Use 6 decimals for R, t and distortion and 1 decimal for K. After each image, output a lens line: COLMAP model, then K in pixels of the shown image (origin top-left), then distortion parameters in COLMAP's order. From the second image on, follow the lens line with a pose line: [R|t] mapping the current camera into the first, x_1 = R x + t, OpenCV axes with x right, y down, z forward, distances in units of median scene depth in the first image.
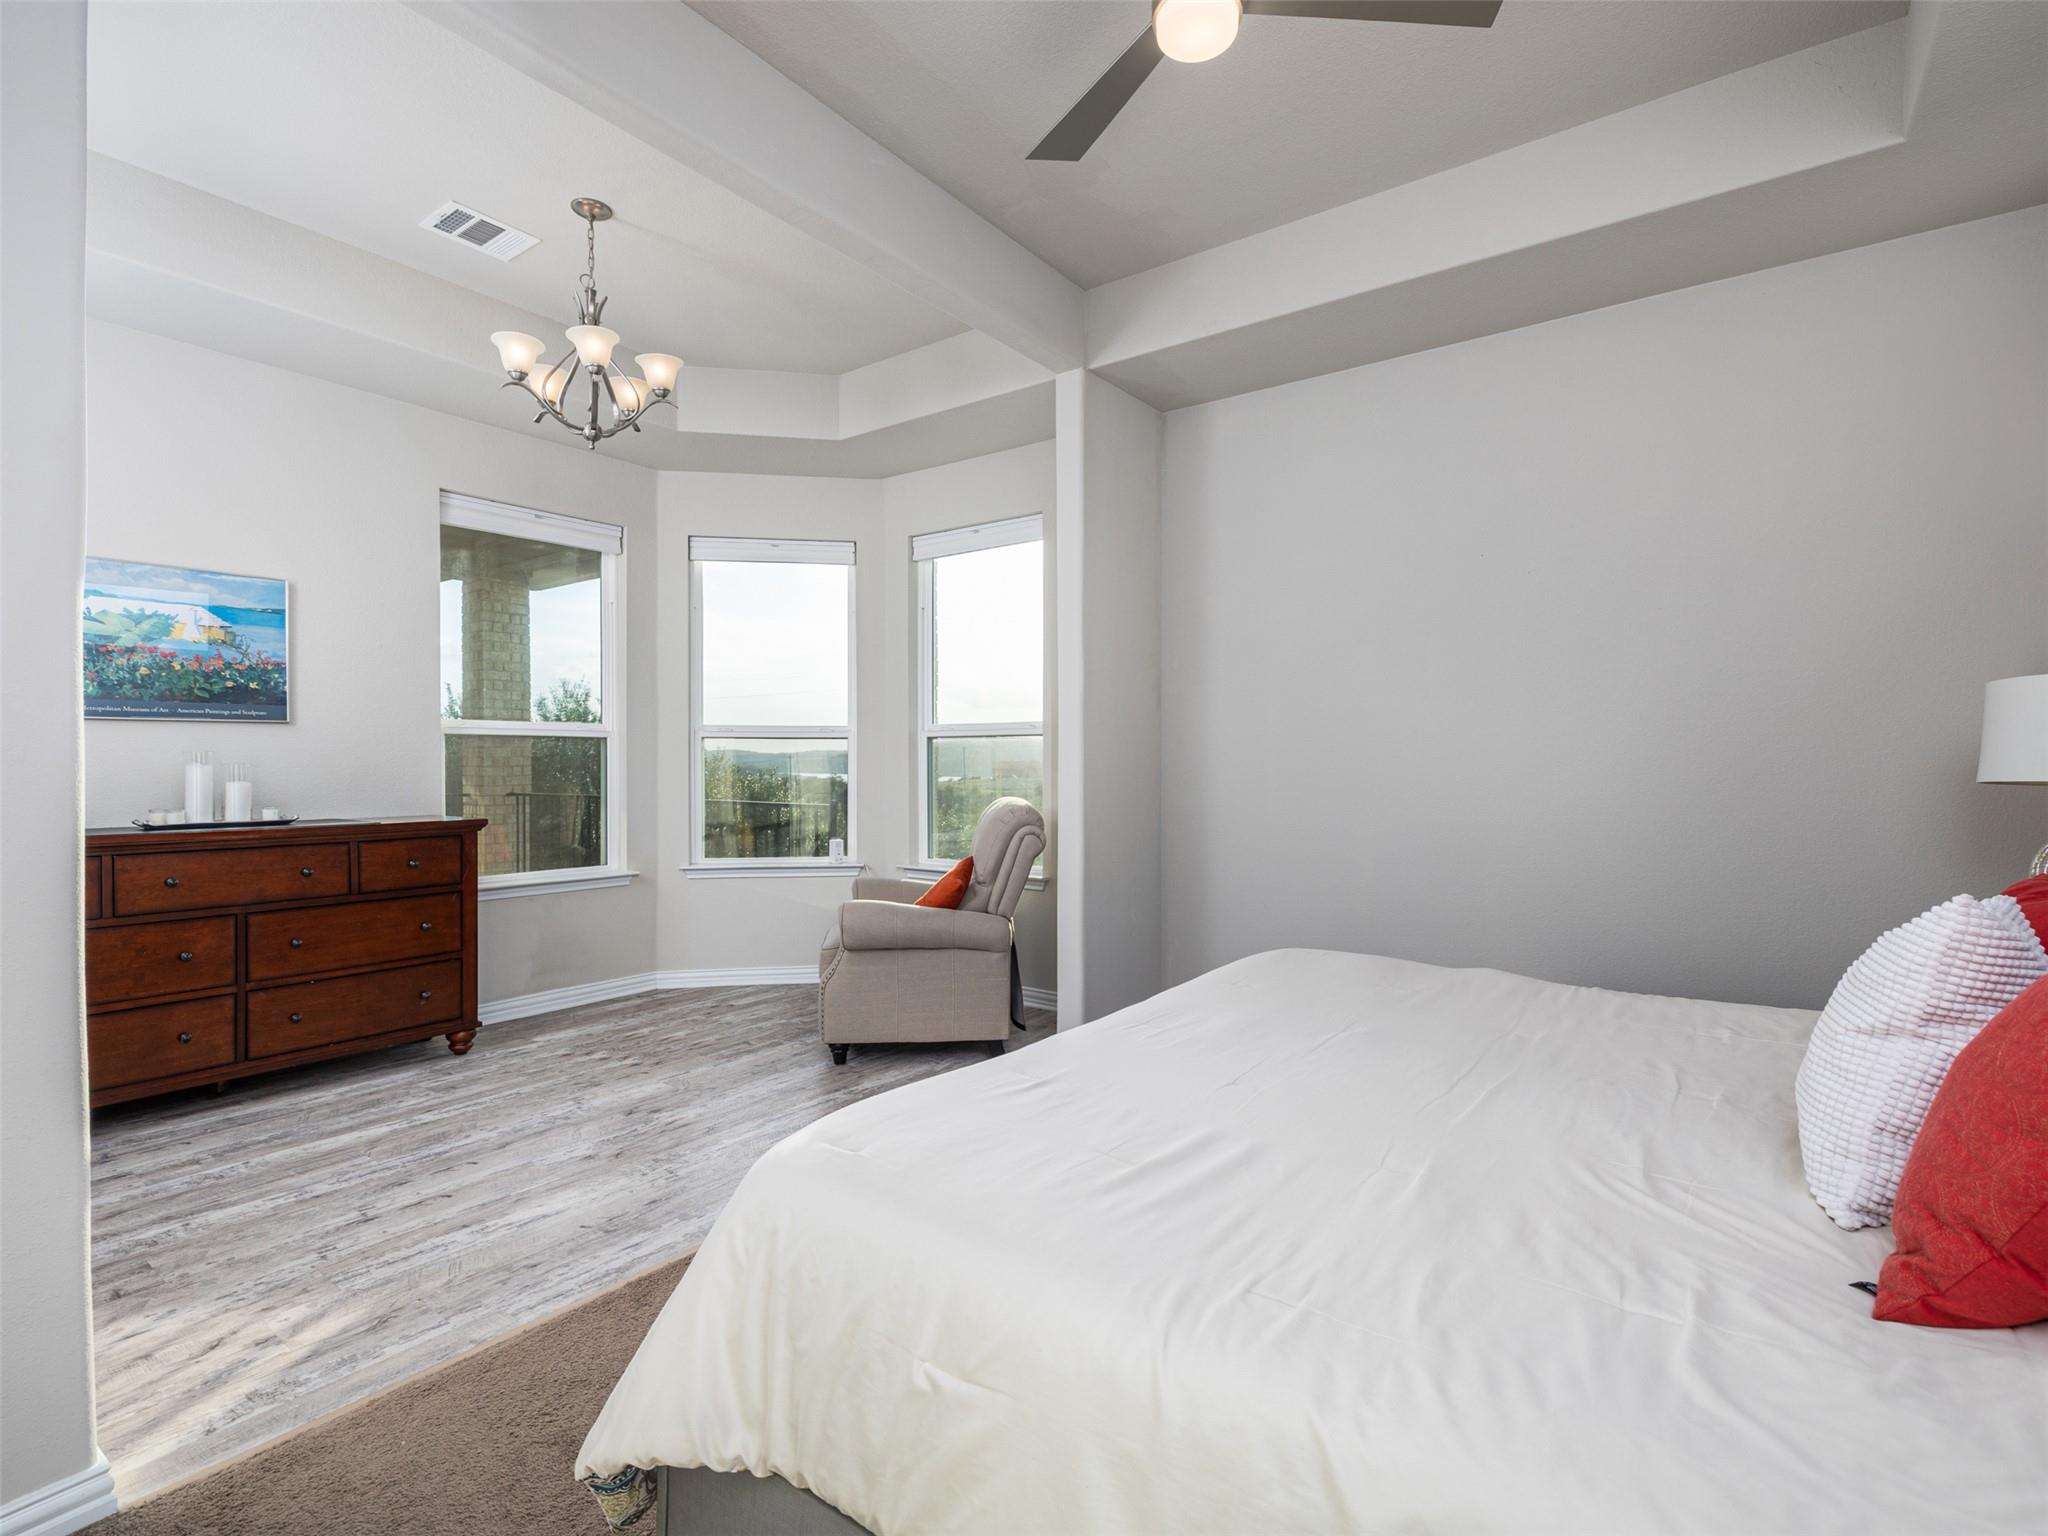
lens RADIAL K [[968.4, 0, 1024.0], [0, 968.4, 768.0], [0, 0, 1]] dist [-0.000126, 0.000198]
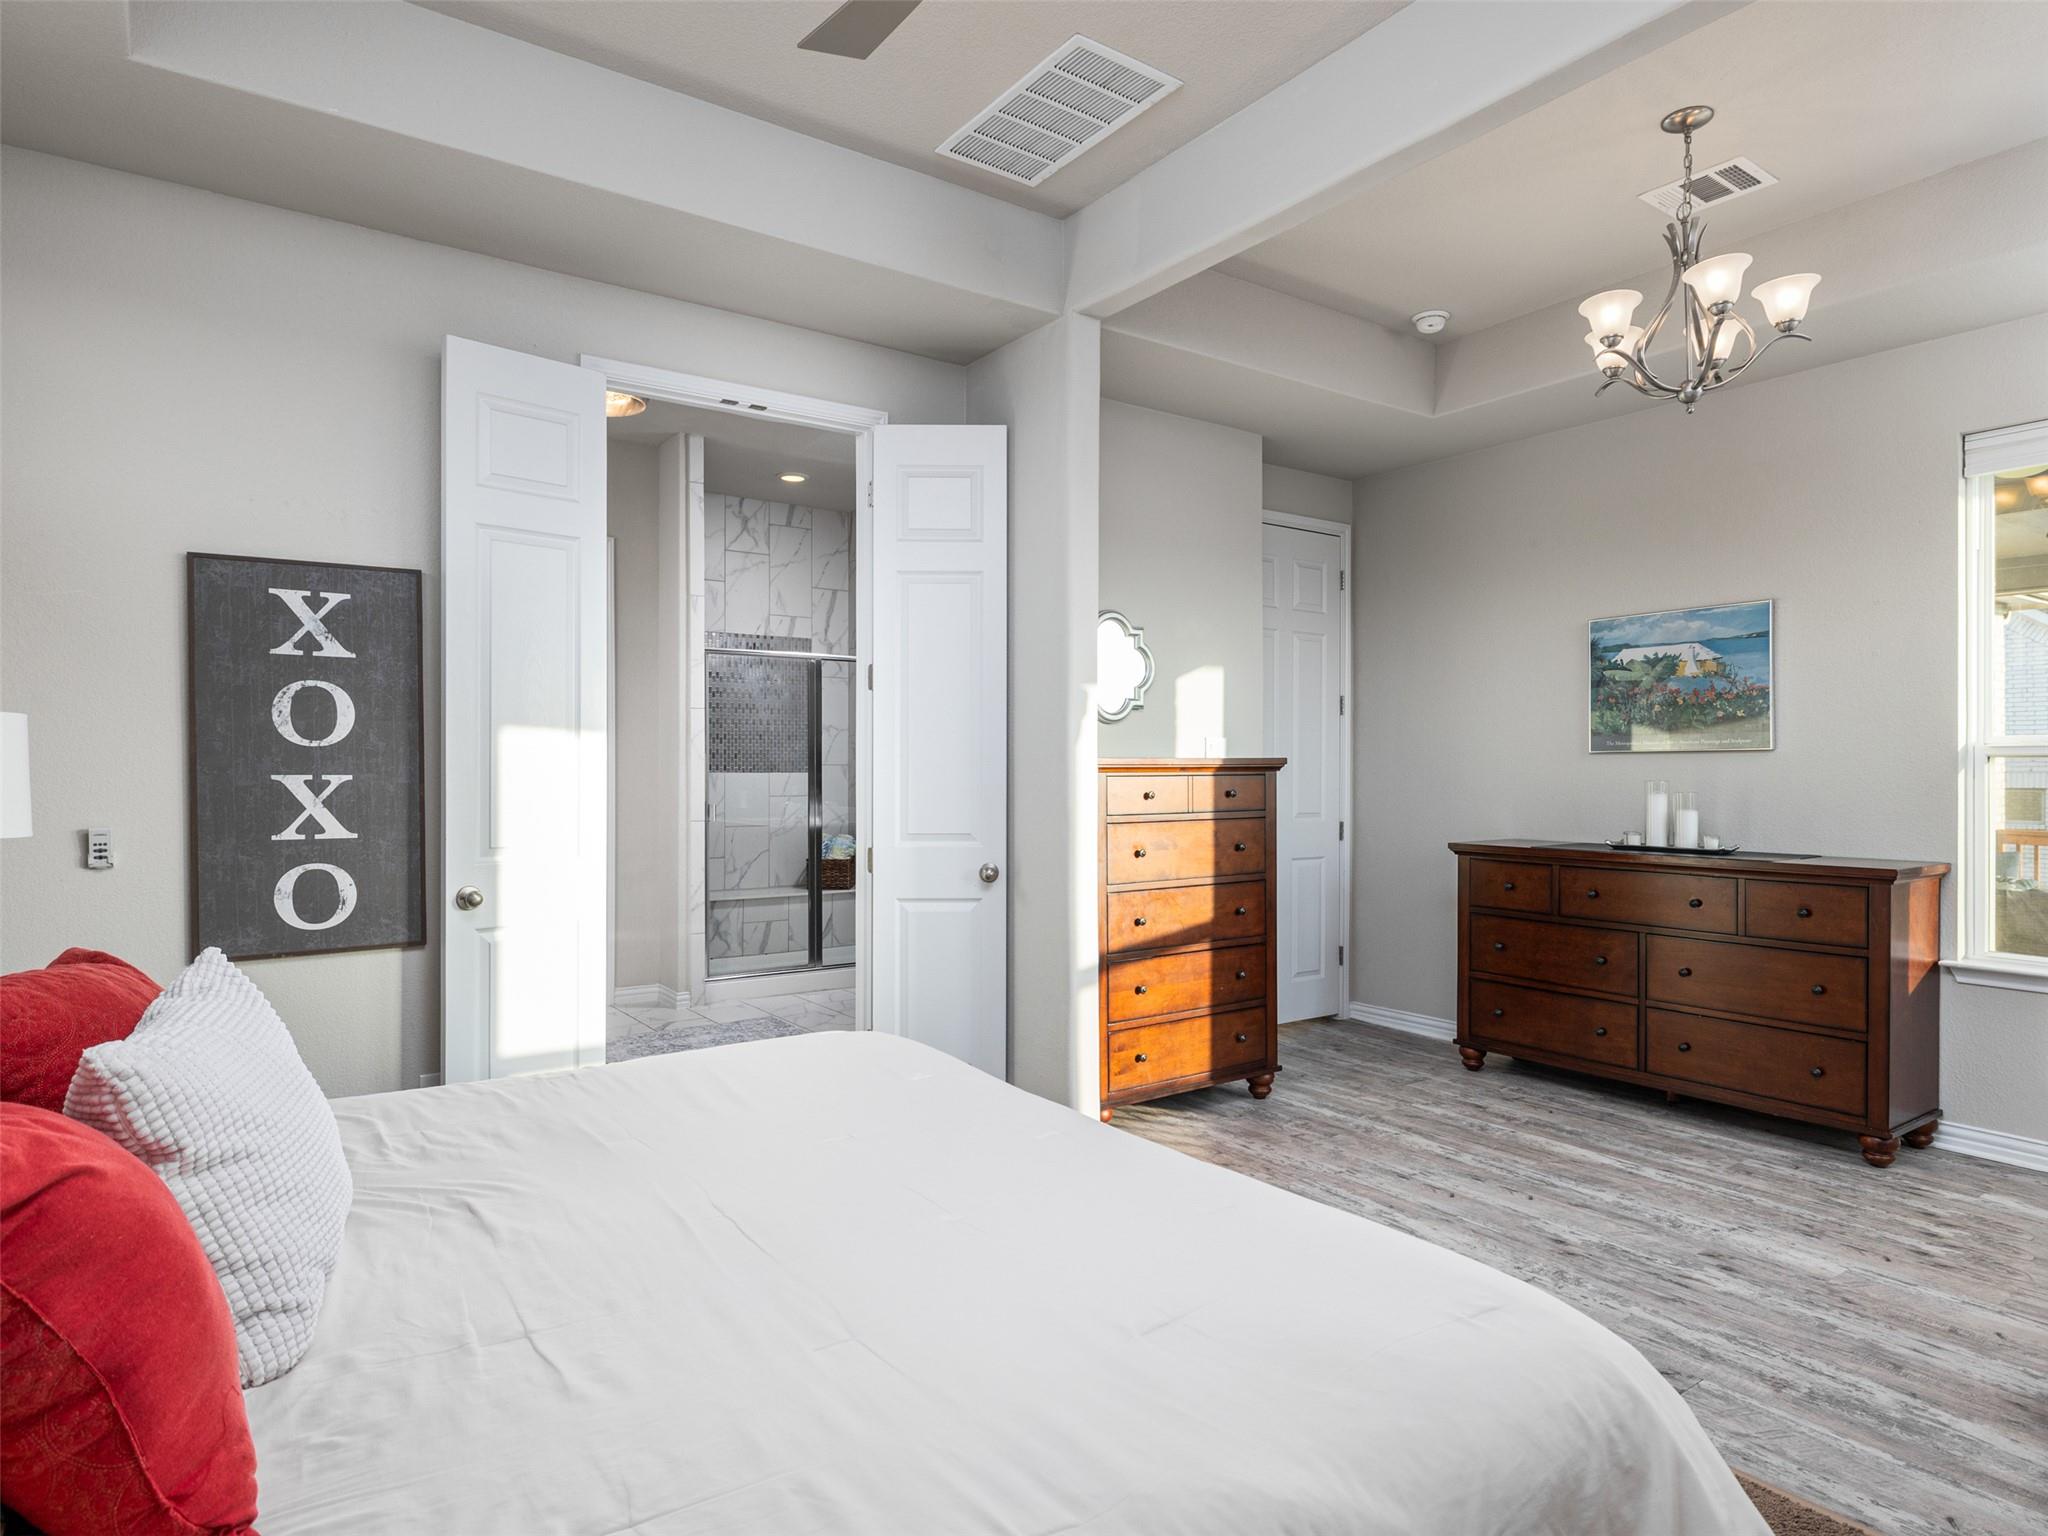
lens RADIAL K [[1178.9, 0, 1024.0], [0, 1178.9, 768.0], [0, 0, 1]] dist [-0.000579, -0.000066]
pose [[-0.312554, -0.001425, -0.949899, 0.640383], [-0.006005, 0.999982, 0.000476, -0.028116], [0.949881, 0.005853, -0.312557, 0.752722]]
